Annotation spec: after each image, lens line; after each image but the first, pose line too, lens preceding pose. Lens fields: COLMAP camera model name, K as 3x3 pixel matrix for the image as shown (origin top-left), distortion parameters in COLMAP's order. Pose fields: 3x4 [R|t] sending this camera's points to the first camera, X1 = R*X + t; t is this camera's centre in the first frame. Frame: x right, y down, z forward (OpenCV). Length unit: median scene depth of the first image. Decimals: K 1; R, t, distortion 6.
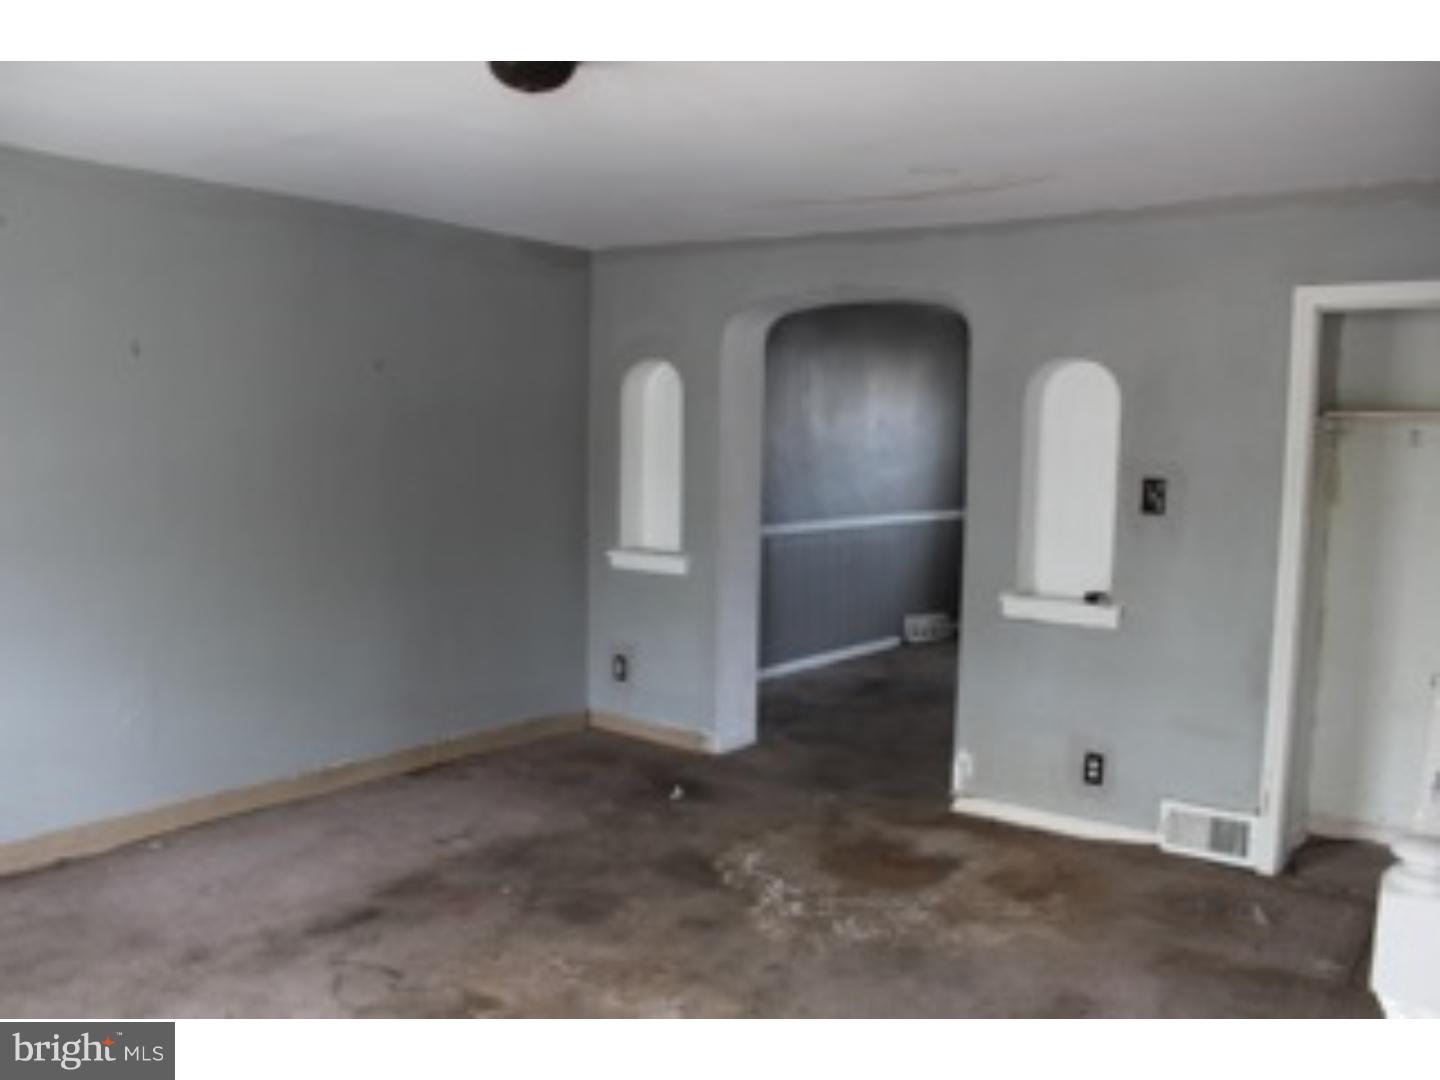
lens RADIAL K [[1225.6, 0, 731.5], [0, 1225.6, 538.4], [0, 0, 1]] dist [-0.159390, 0.129182]
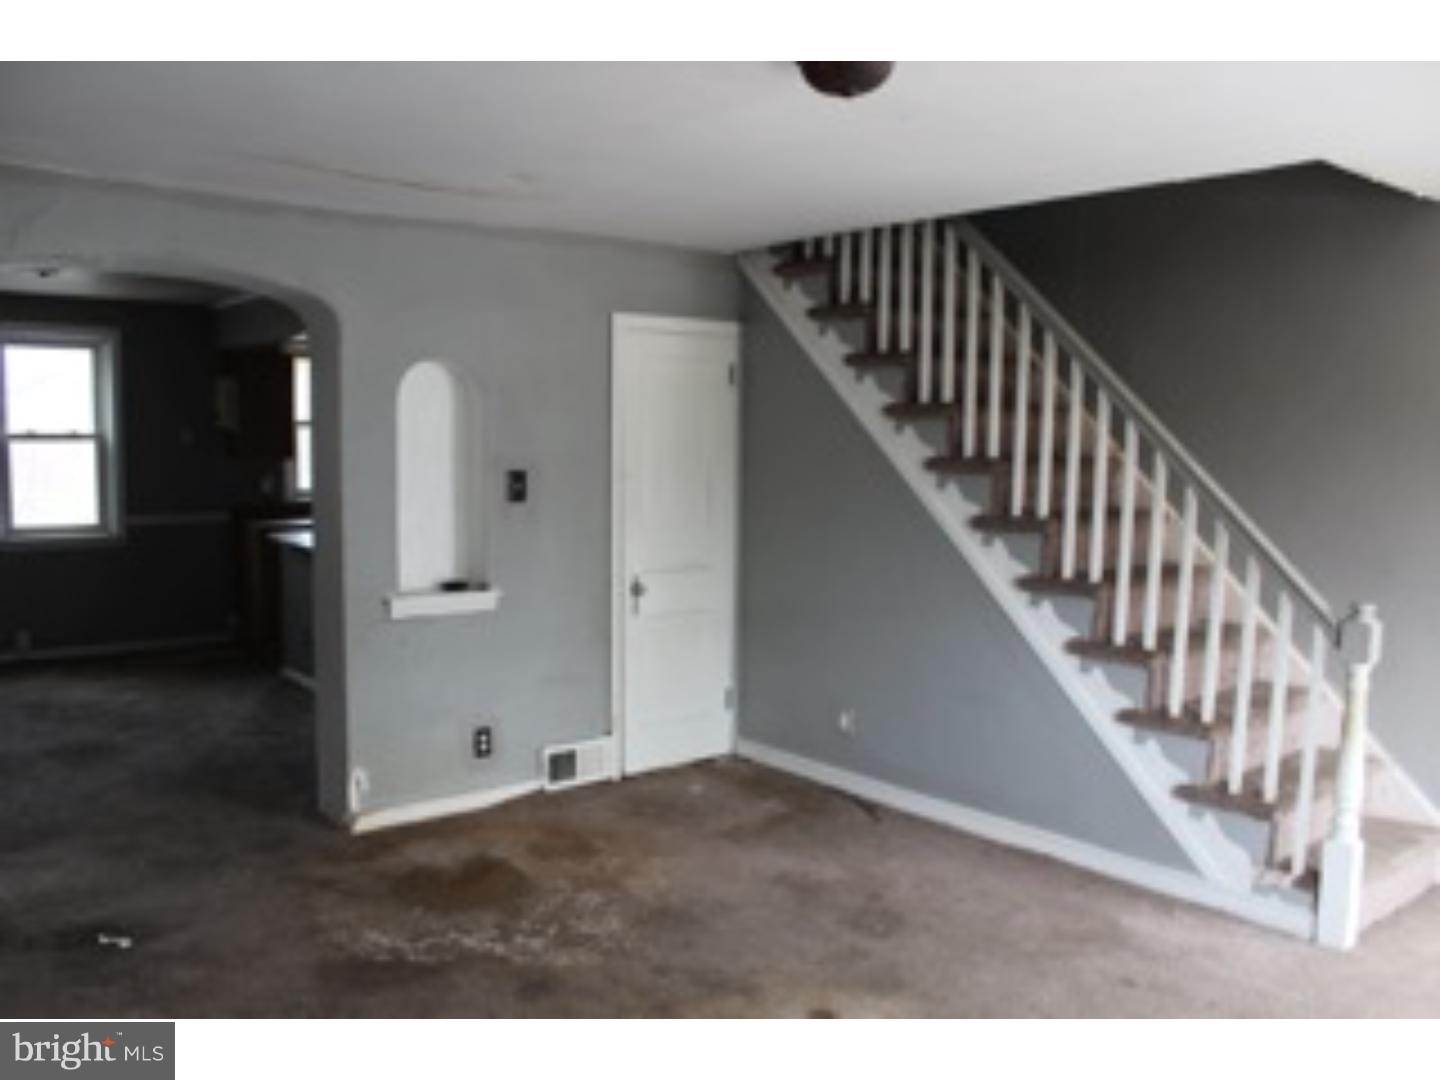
lens RADIAL K [[1225.6, 0, 721.5], [0, 1225.6, 541.4], [0, 0, 1]] dist [-0.159390, 0.129182]
pose [[0.228804, -0.107754, 0.967491, -0.697008], [0.079155, 0.992623, 0.091833, -0.071650], [-0.970249, 0.055570, 0.235645, 0.536668]]
